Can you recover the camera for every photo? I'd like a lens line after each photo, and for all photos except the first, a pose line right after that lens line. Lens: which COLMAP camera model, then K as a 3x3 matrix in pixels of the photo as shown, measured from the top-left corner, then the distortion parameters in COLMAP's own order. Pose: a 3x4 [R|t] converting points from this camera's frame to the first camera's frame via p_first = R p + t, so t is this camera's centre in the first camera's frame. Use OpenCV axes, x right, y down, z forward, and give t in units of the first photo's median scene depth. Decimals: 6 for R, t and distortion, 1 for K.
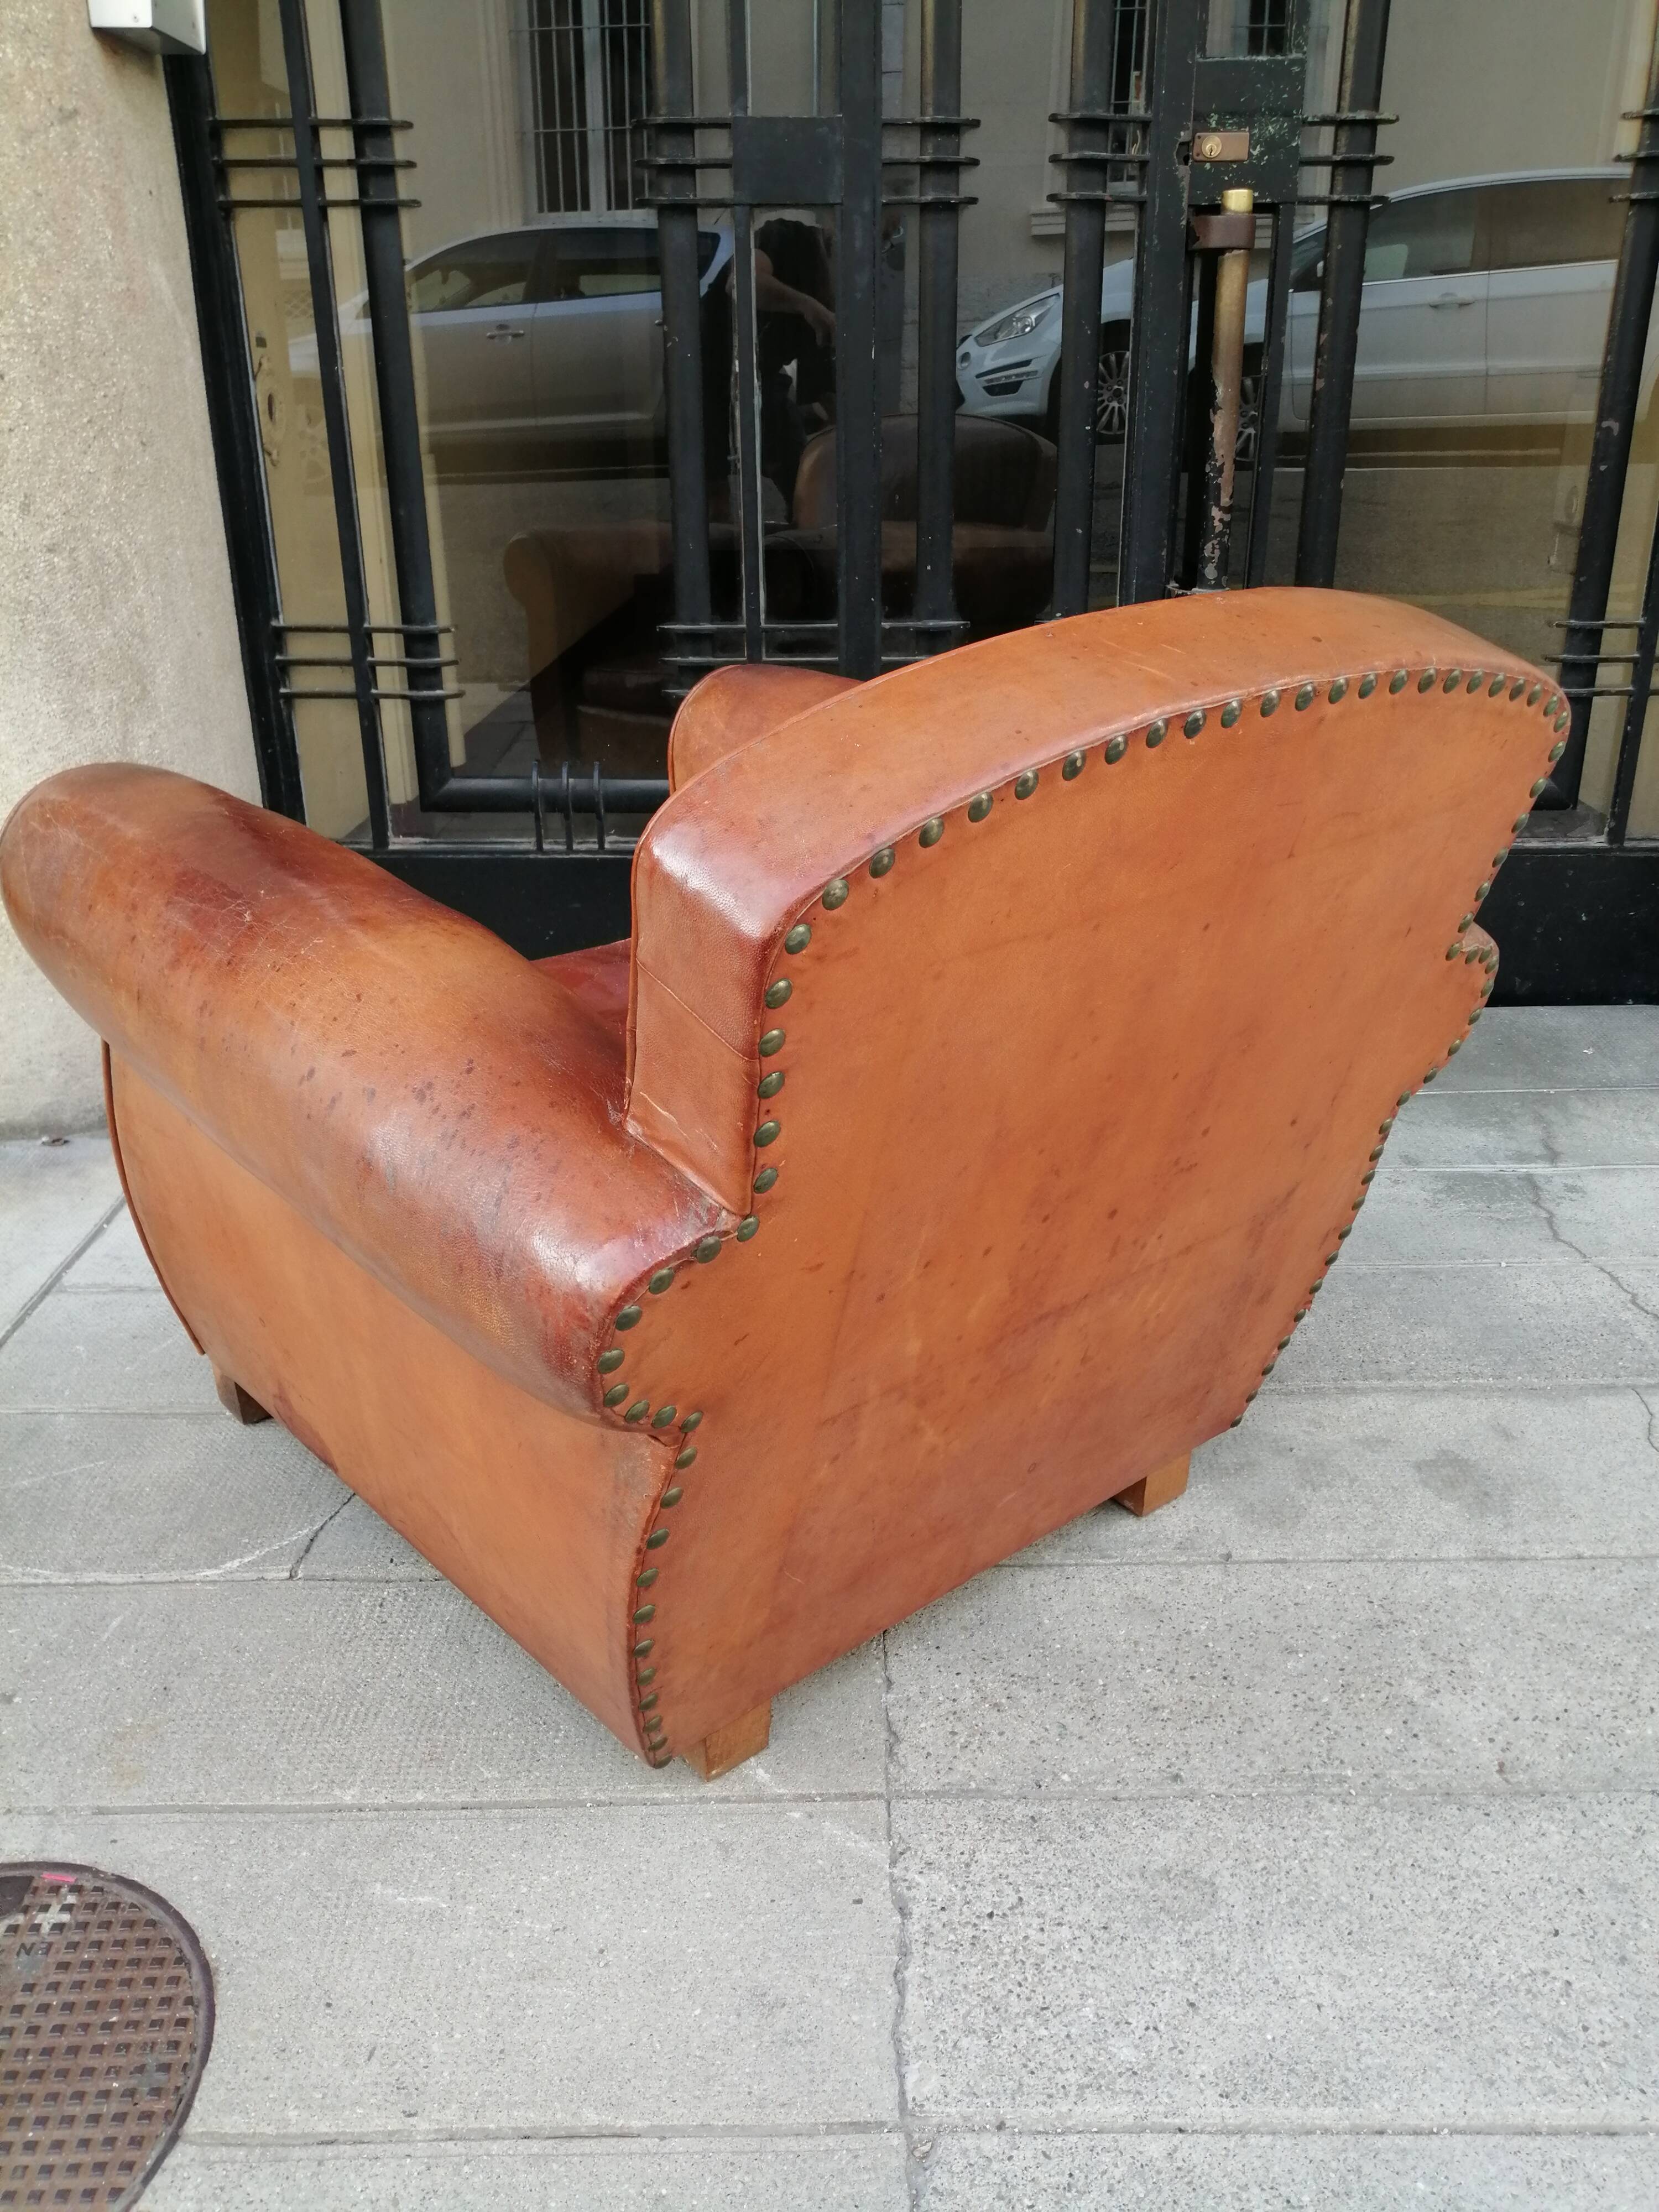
lens RADIAL K [[1733.5, 0, 834.8], [0, 1733.5, 1119.3], [0, 0, 1]] dist [0.033070, -0.057046]
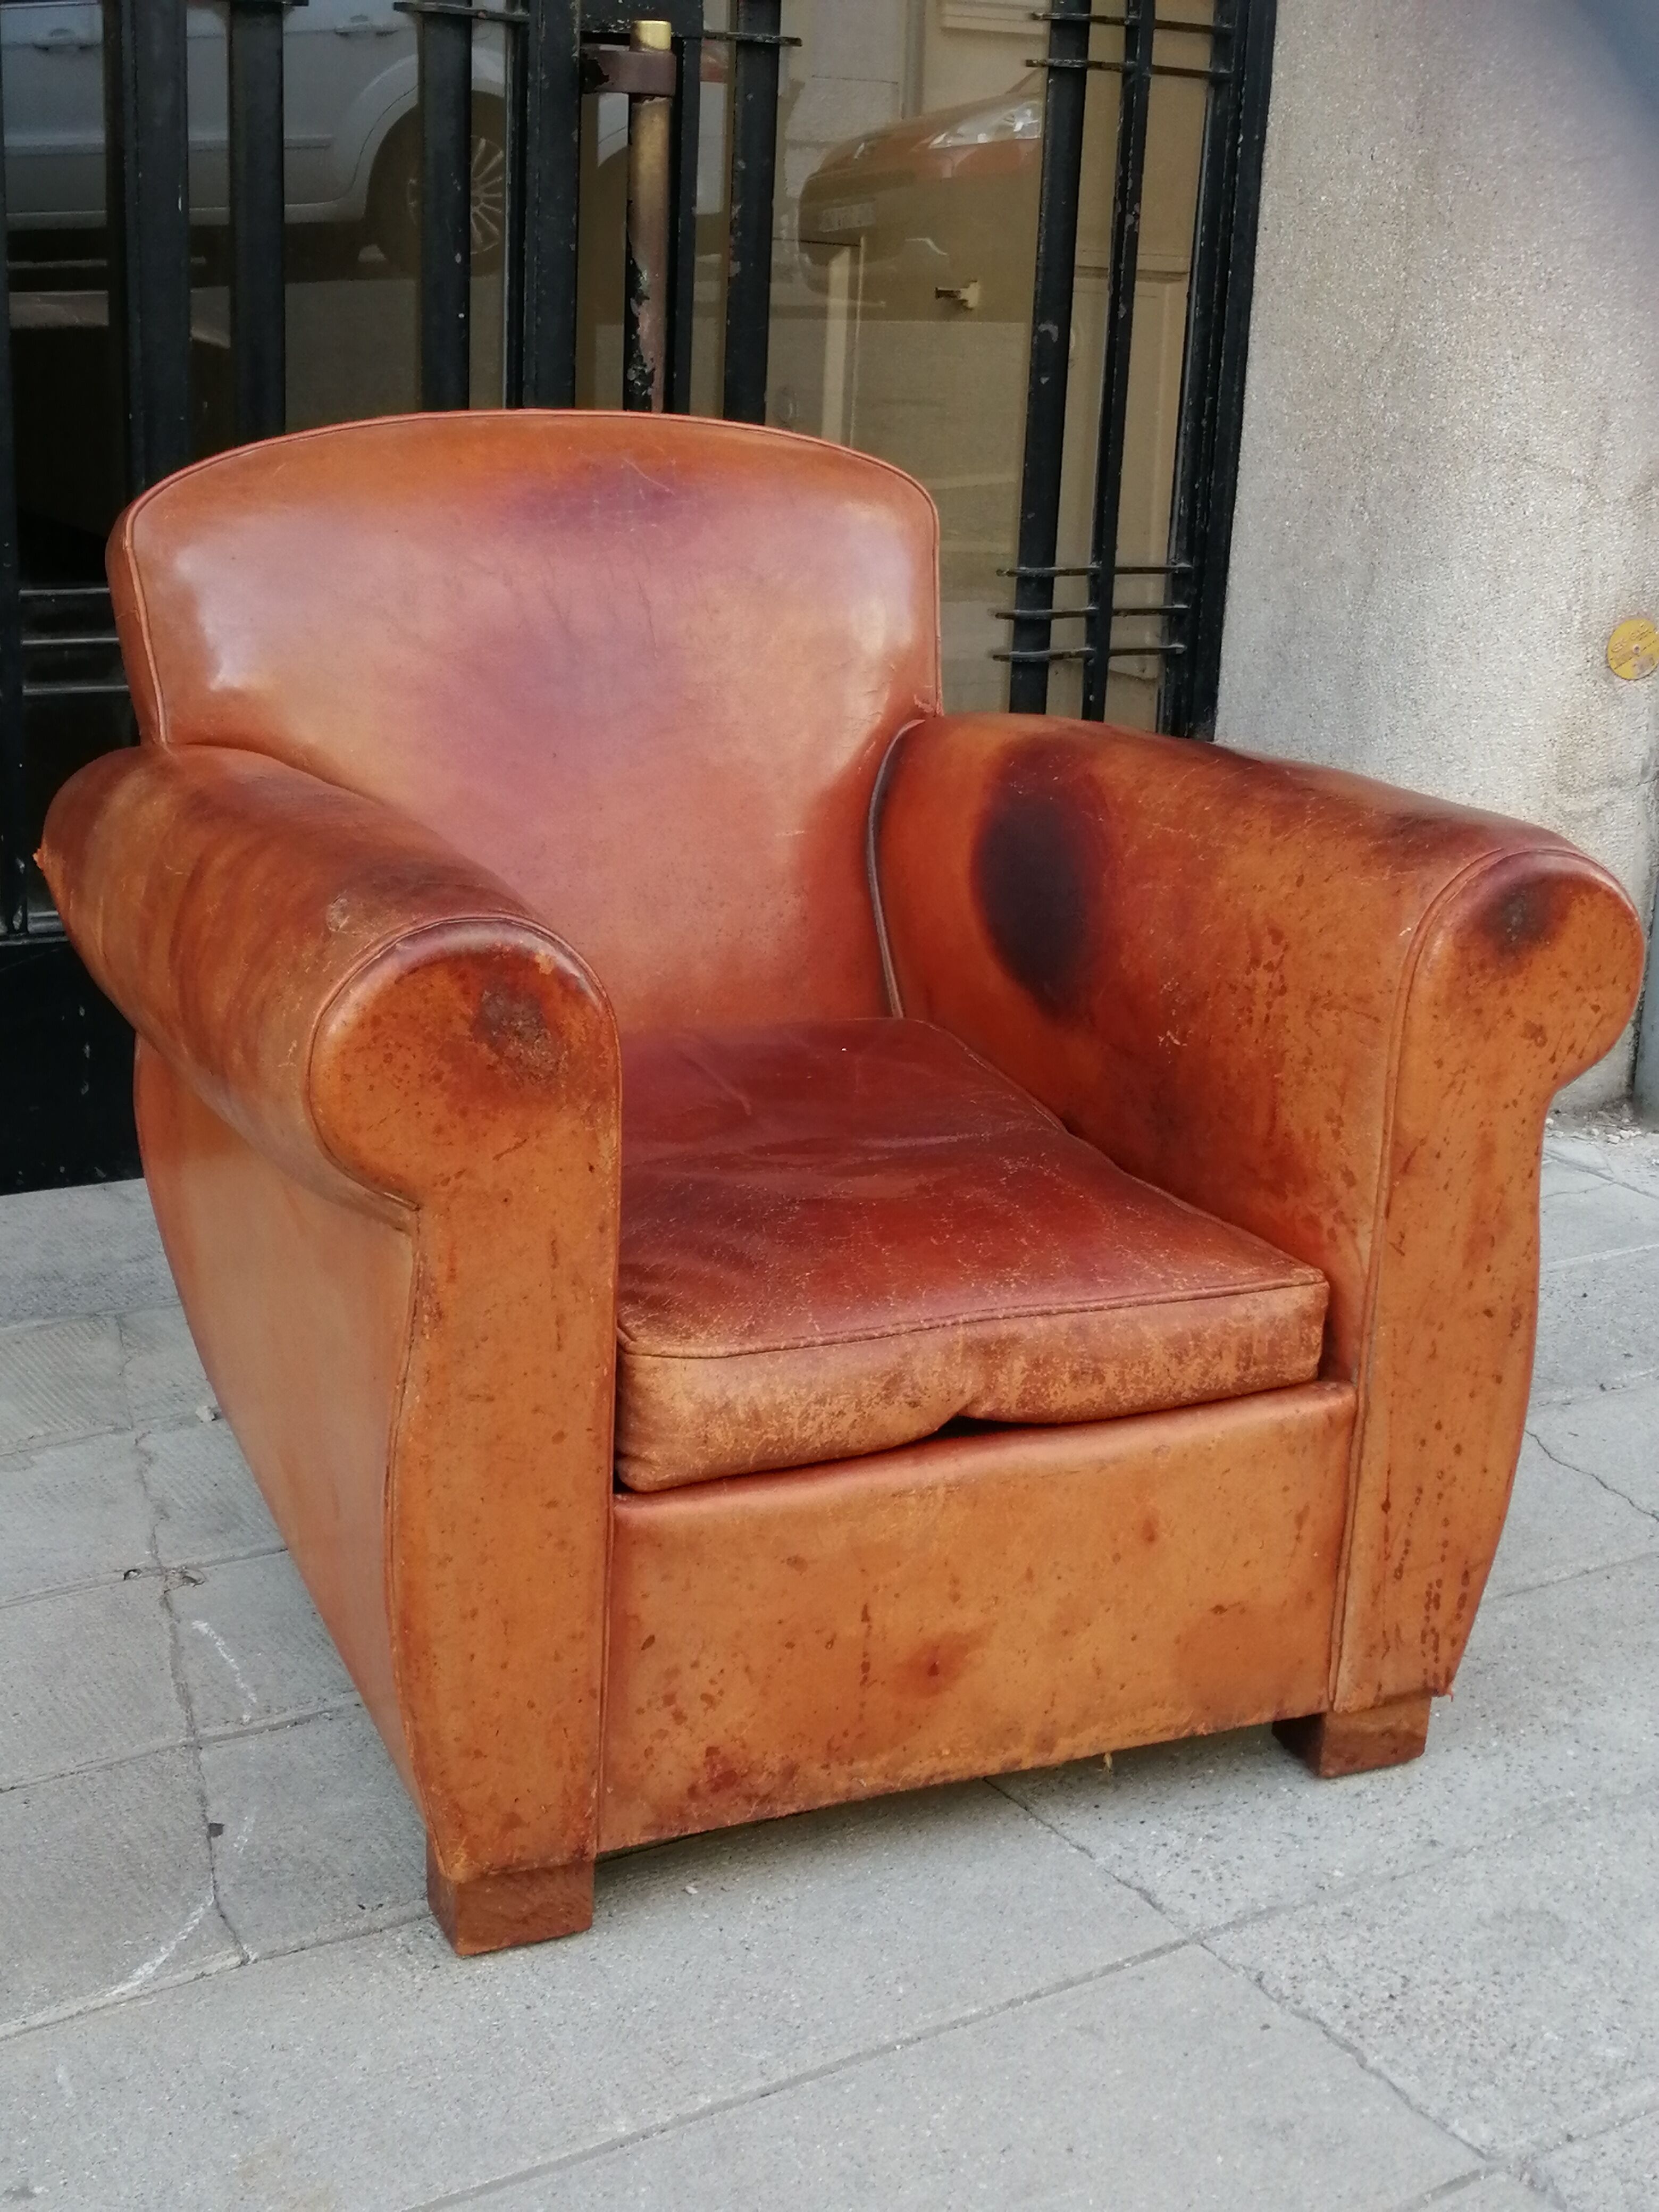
lens RADIAL K [[3065.3, 0, 829.0], [0, 3065.3, 1127.6], [0, 0, 1]] dist [0.135378, -0.414242]
pose [[0.843535, -0.113856, 0.524868, -0.812685], [0.164520, 0.985069, -0.050721, 0.043775], [-0.511256, 0.129136, 0.849671, -0.224991]]
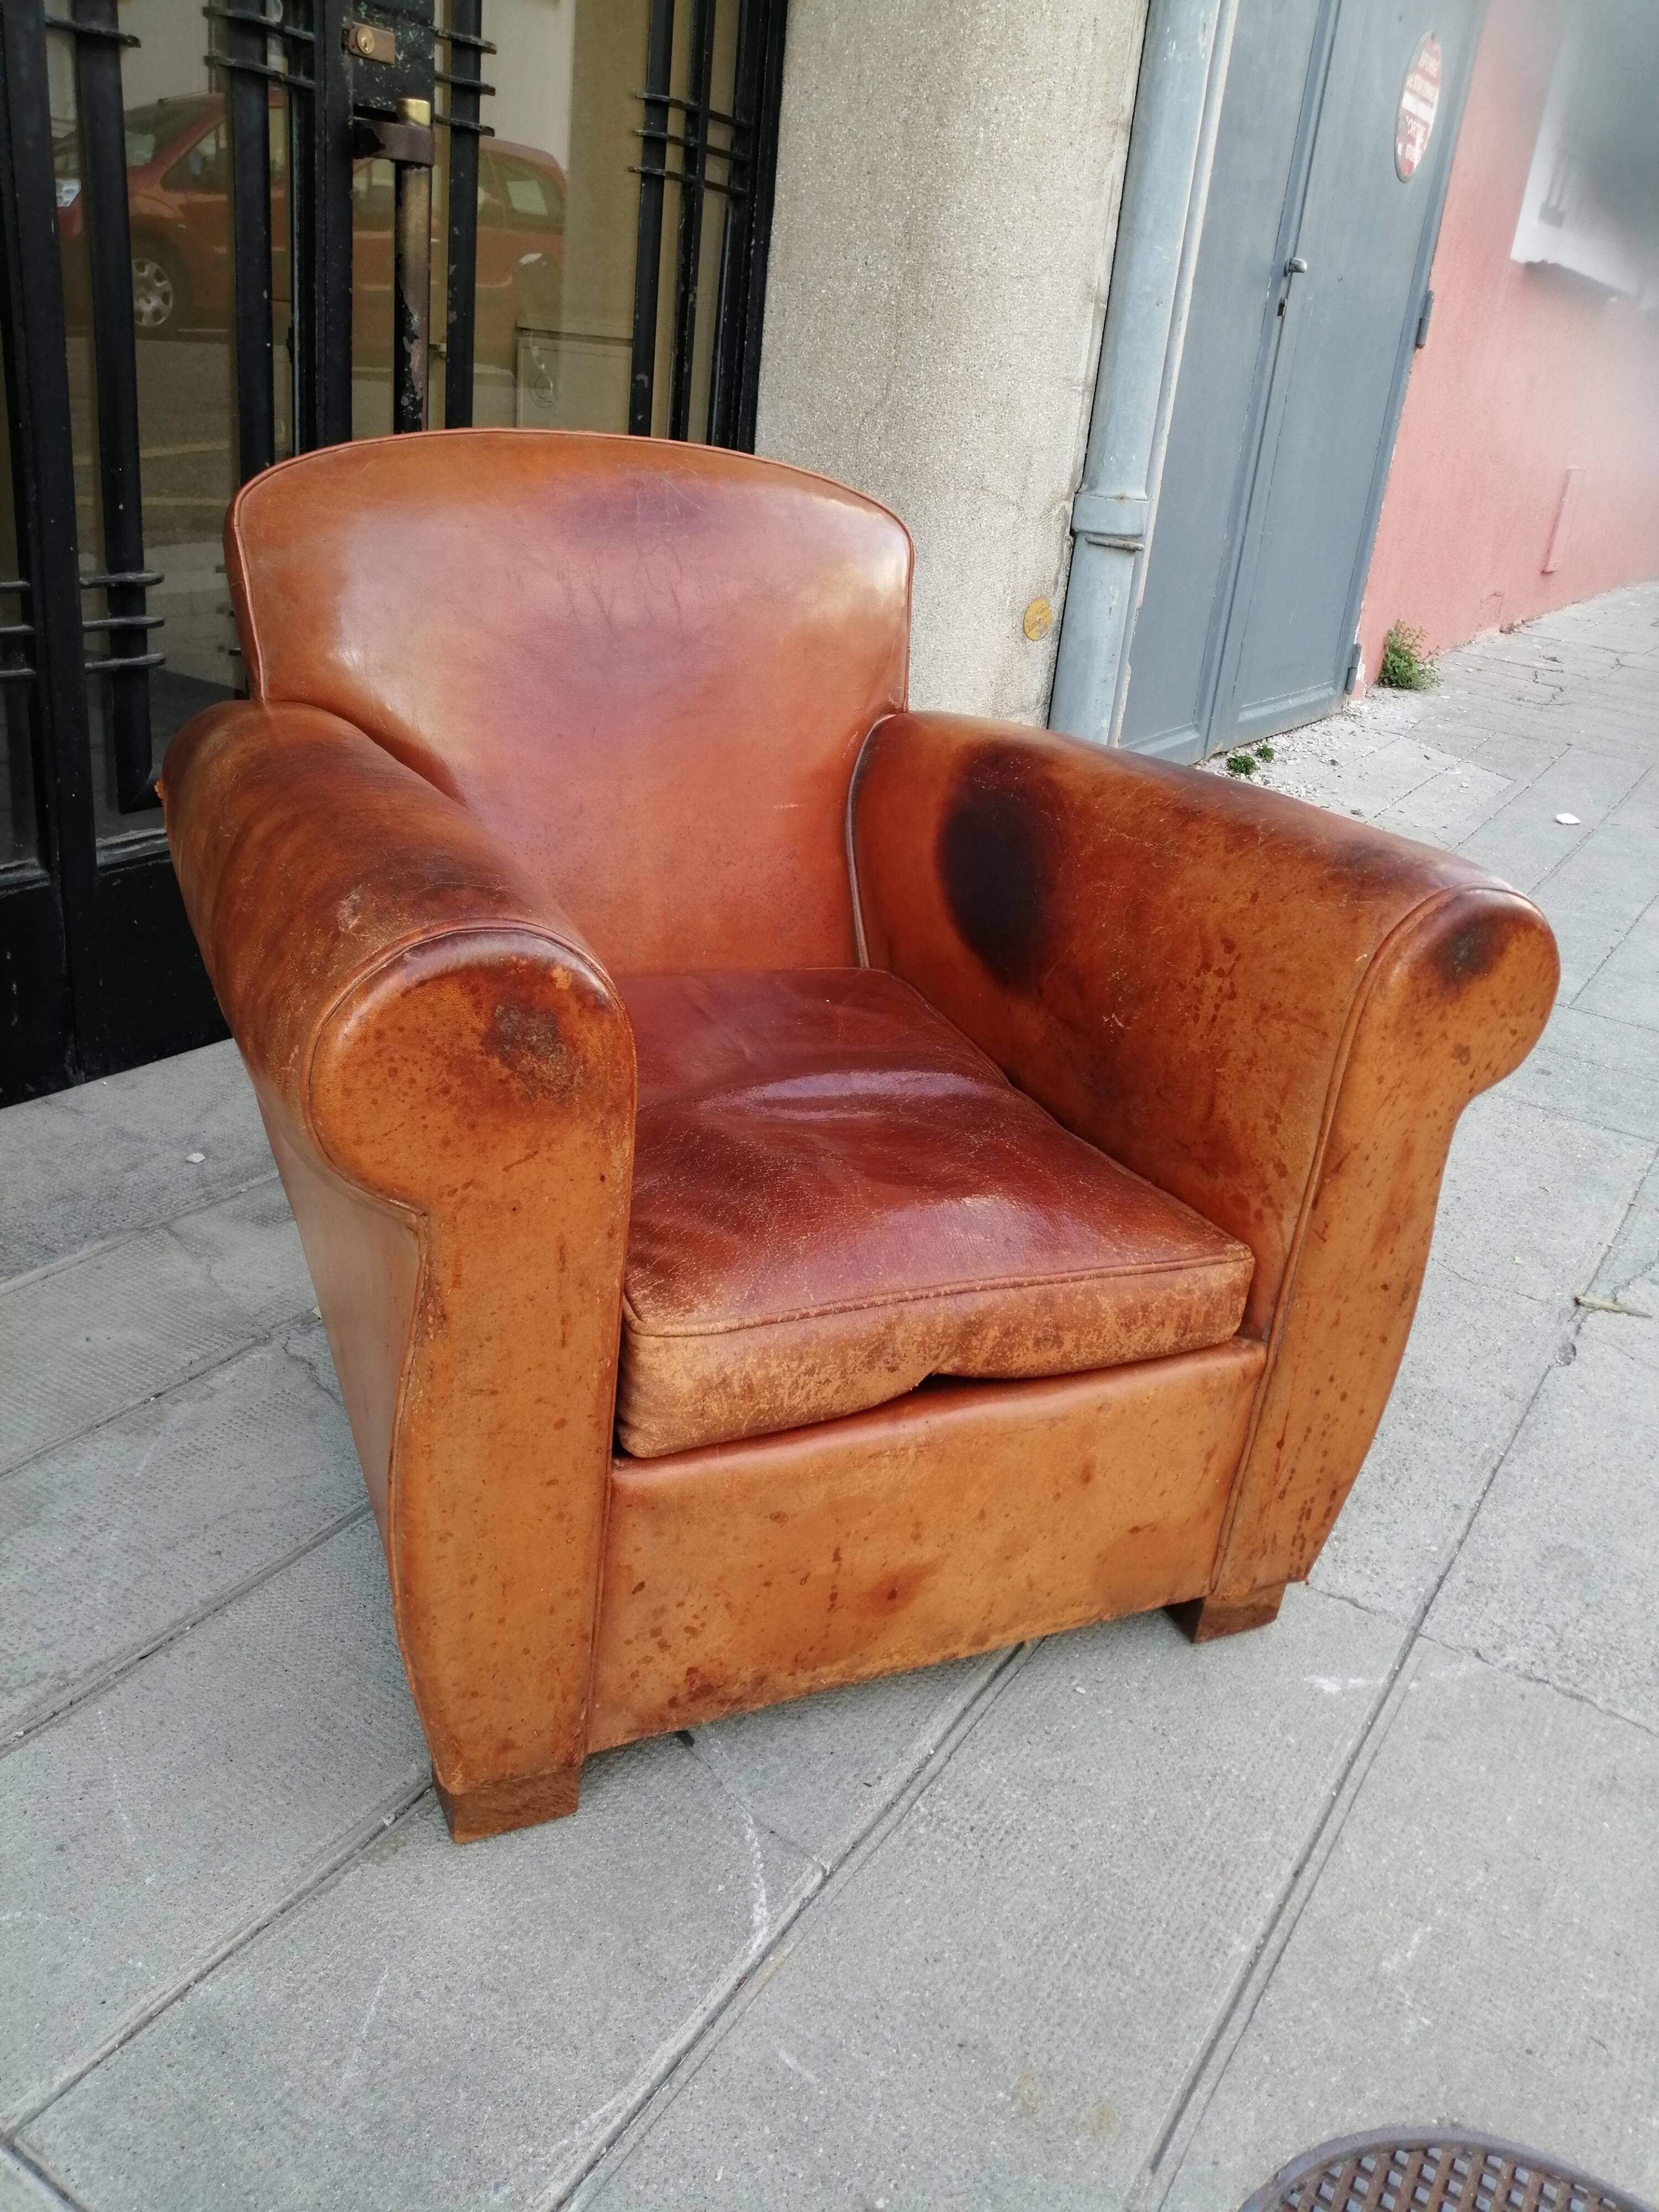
lens RADIAL K [[1733.5, 0, 834.8], [0, 1733.5, 1119.3], [0, 0, 1]] dist [0.033070, -0.057046]
pose [[0.823164, -0.129677, 0.552798, -0.546536], [0.110305, 0.991545, 0.068346, -0.082337], [-0.556987, 0.004716, 0.830508, 0.254826]]
